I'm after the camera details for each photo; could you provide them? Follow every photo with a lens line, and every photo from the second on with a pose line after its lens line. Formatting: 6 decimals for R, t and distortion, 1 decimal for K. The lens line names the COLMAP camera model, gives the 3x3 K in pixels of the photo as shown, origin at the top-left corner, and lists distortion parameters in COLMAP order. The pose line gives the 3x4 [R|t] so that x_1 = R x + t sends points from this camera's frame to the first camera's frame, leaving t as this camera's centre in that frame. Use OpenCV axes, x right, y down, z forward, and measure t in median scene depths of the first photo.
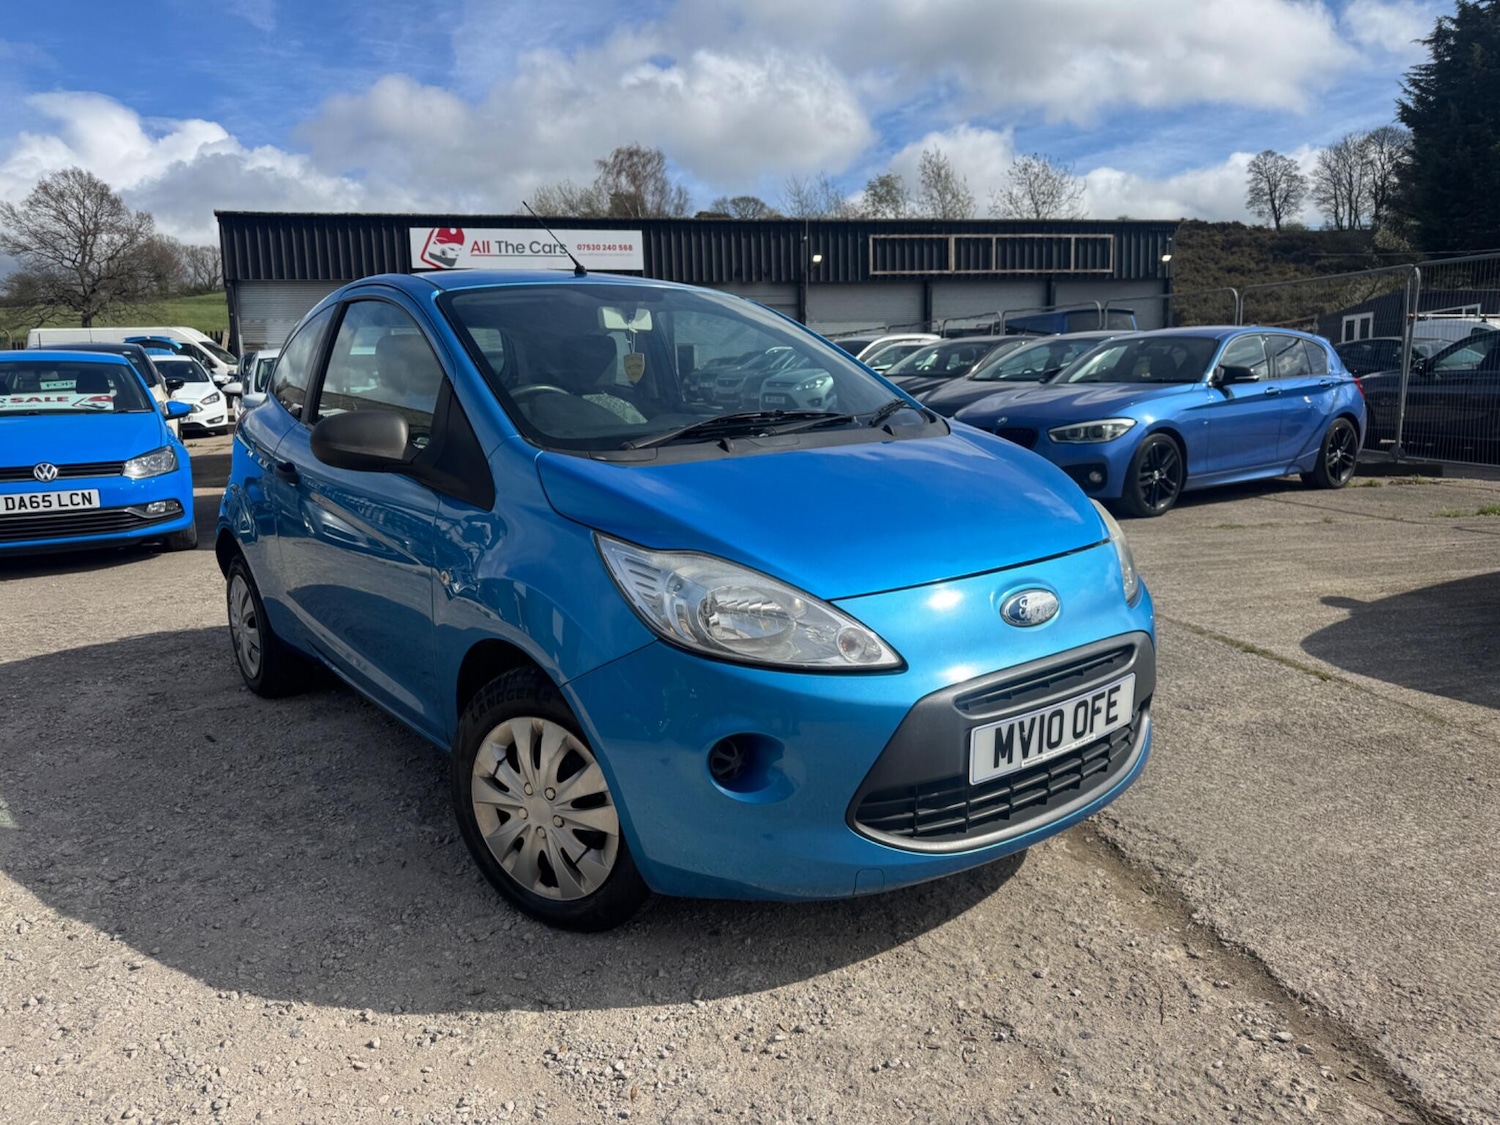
lens RADIAL K [[1067.3, 0, 751.1], [0, 1067.3, 555.5], [0, 0, 1]] dist [0.016308, -0.017053]
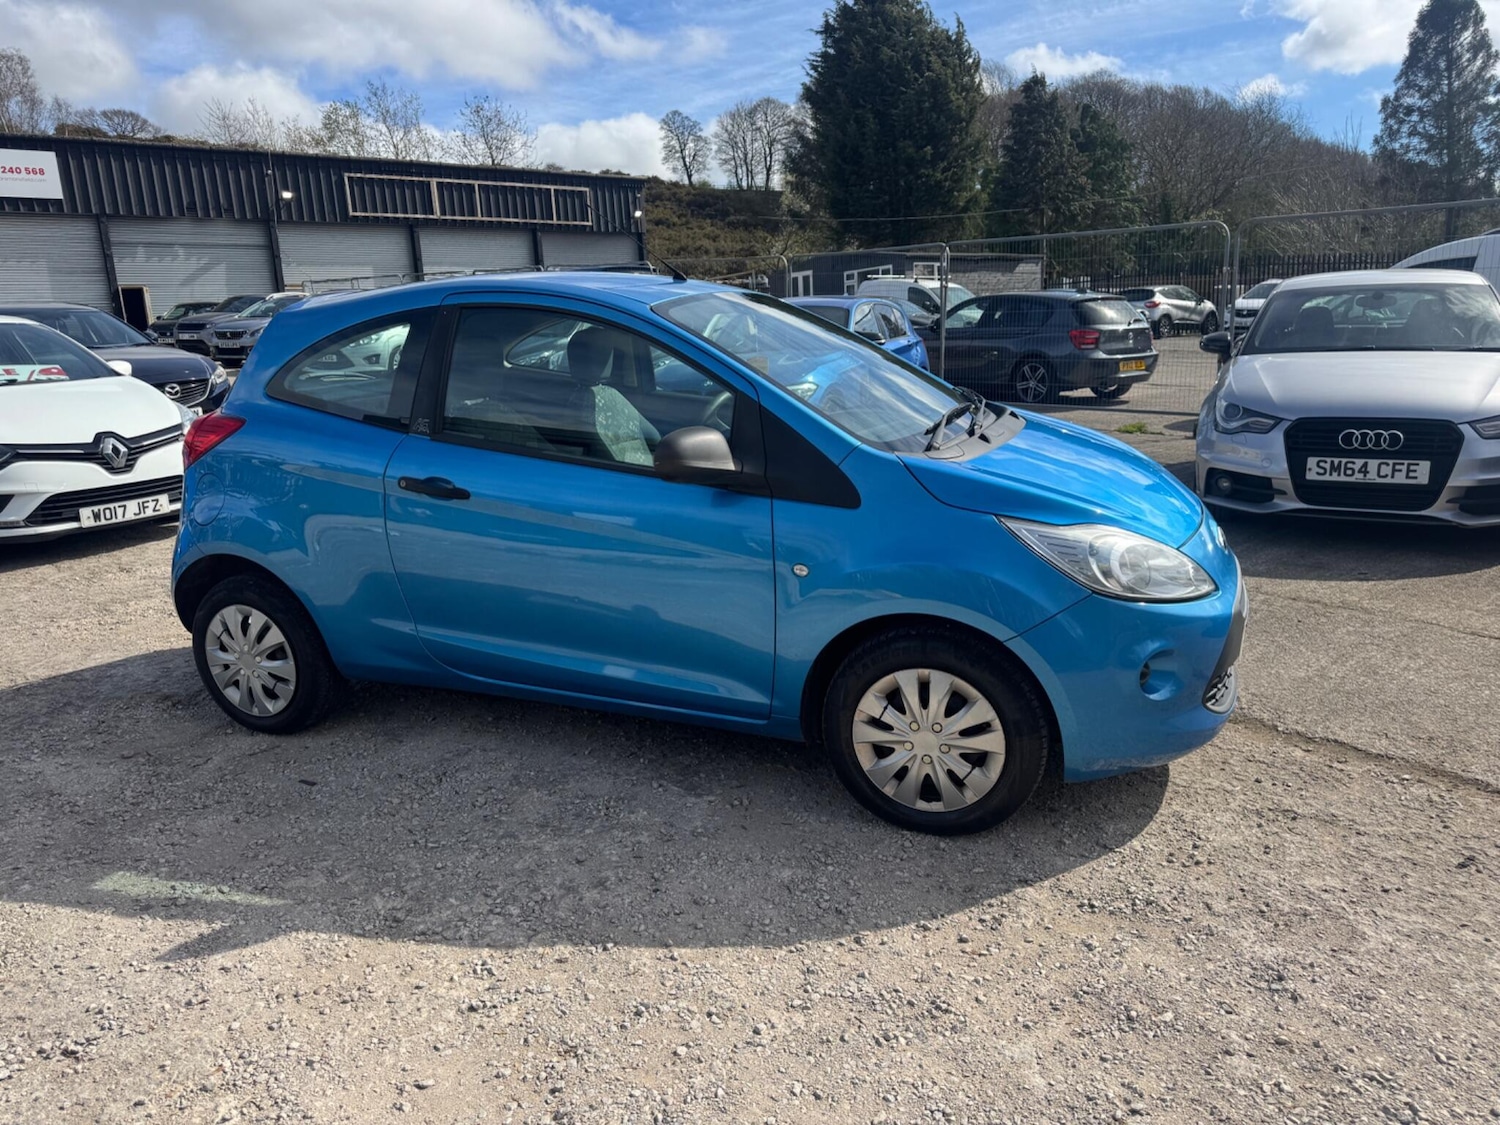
lens RADIAL K [[1052.3, 0, 755.5], [0, 1052.3, 572.0], [0, 0, 1]] dist [0.035598, -0.038094]
pose [[0.872629, -0.120534, 0.473275, -0.526320], [0.088569, 0.992054, 0.089354, -0.050449], [-0.480285, -0.036055, 0.876371, 0.020292]]
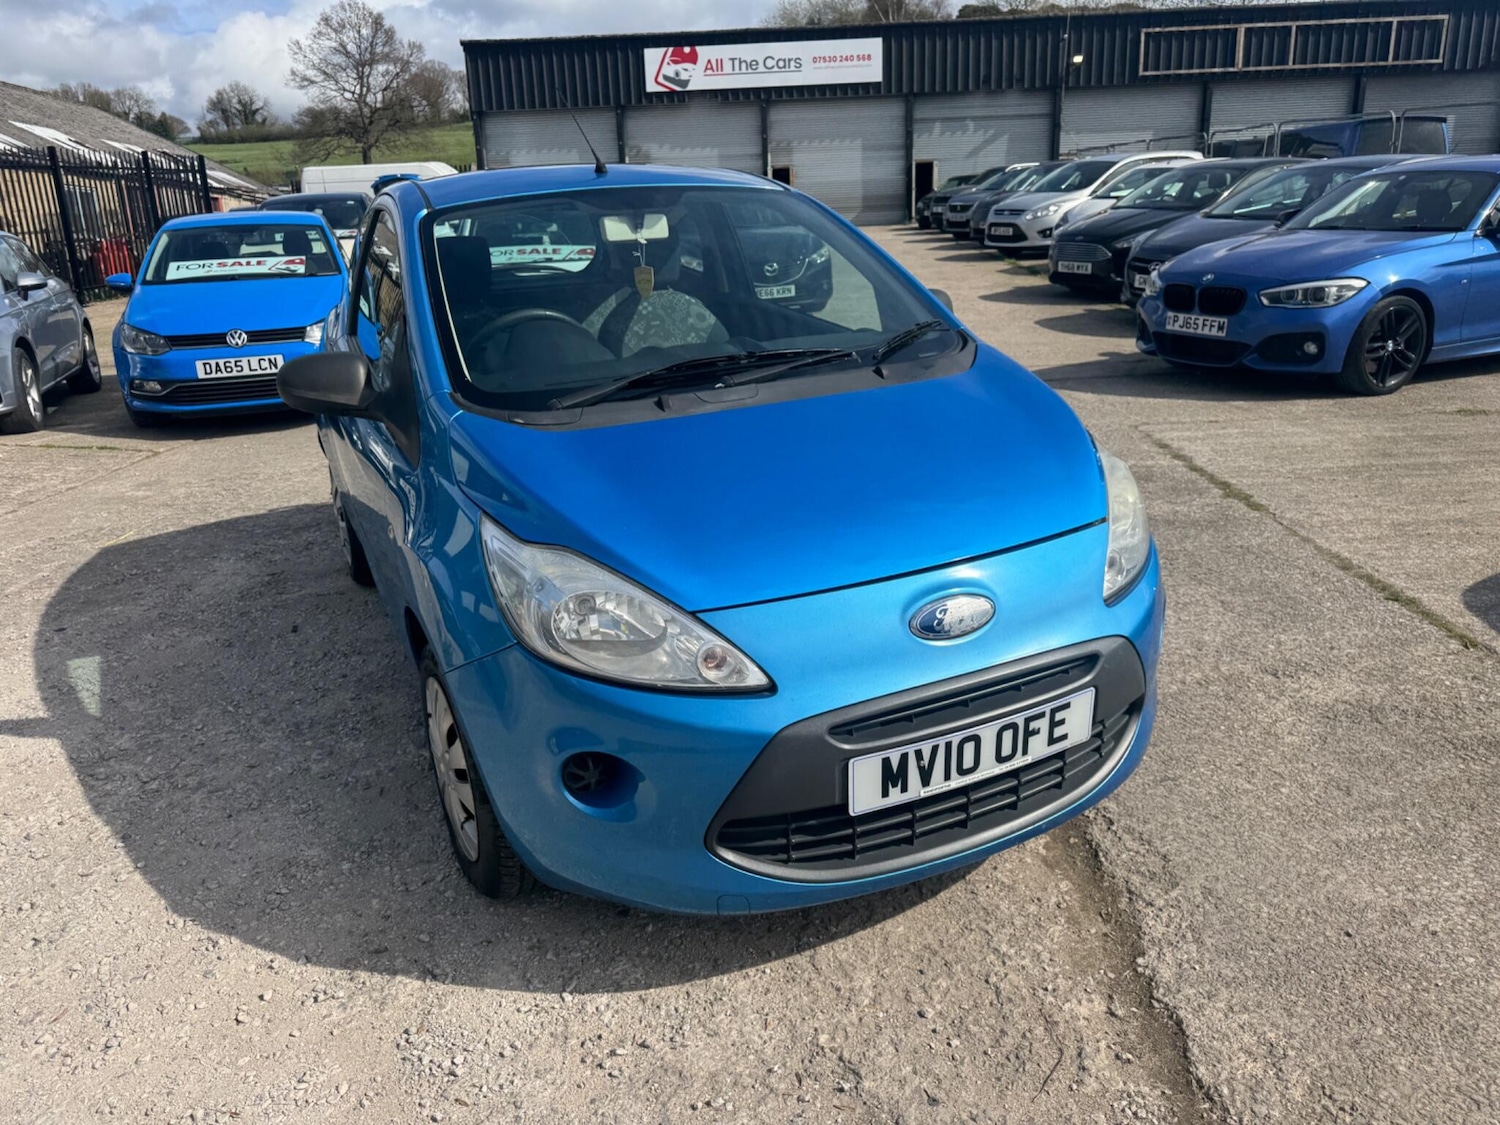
lens RADIAL K [[1070.6, 0, 759.2], [0, 1070.6, 562.8], [0, 0, 1]] dist [0.012237, -0.010632]
pose [[0.975412, 0.053844, -0.213711, 0.157182], [-0.018072, 0.985972, 0.165932, -0.073047], [0.219648, -0.157990, 0.962702, 0.071523]]
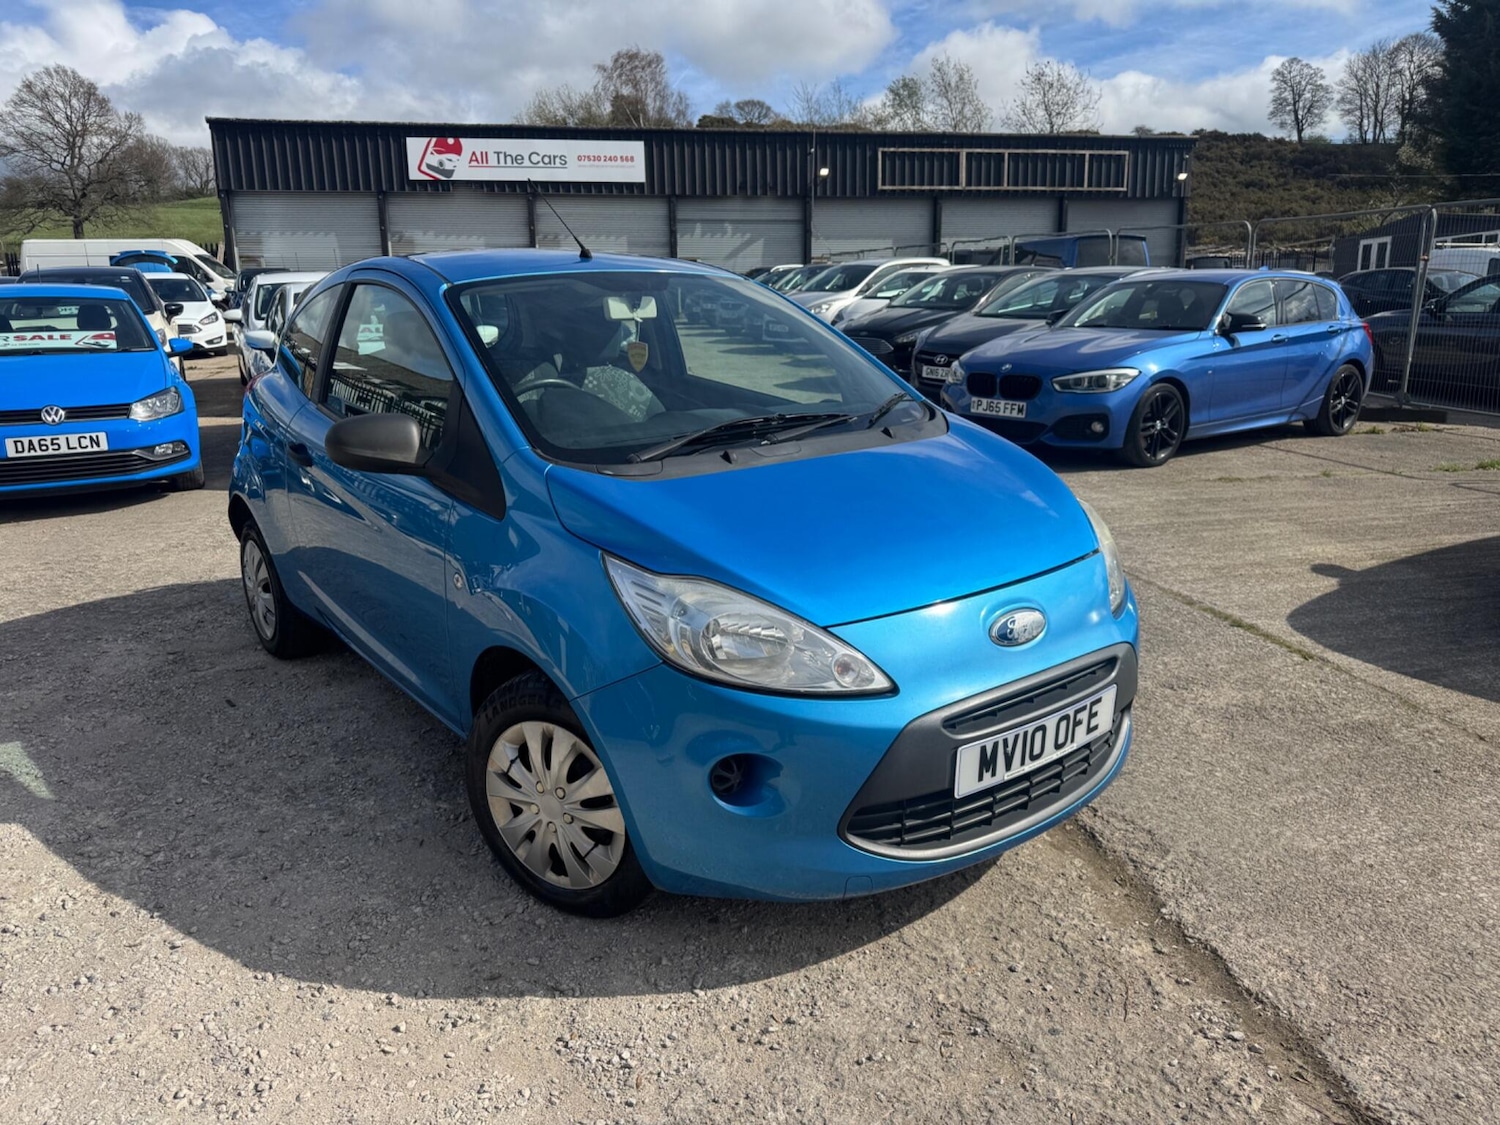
lens RADIAL K [[1068.0, 0, 747.6], [0, 1068.0, 559.5], [0, 0, 1]] dist [0.018314, -0.020295]
pose [[0.999925, 0.011681, -0.003702, -0.000210], [-0.011341, 0.996607, 0.081527, -0.053251], [0.004642, -0.081479, 0.996664, -0.021764]]
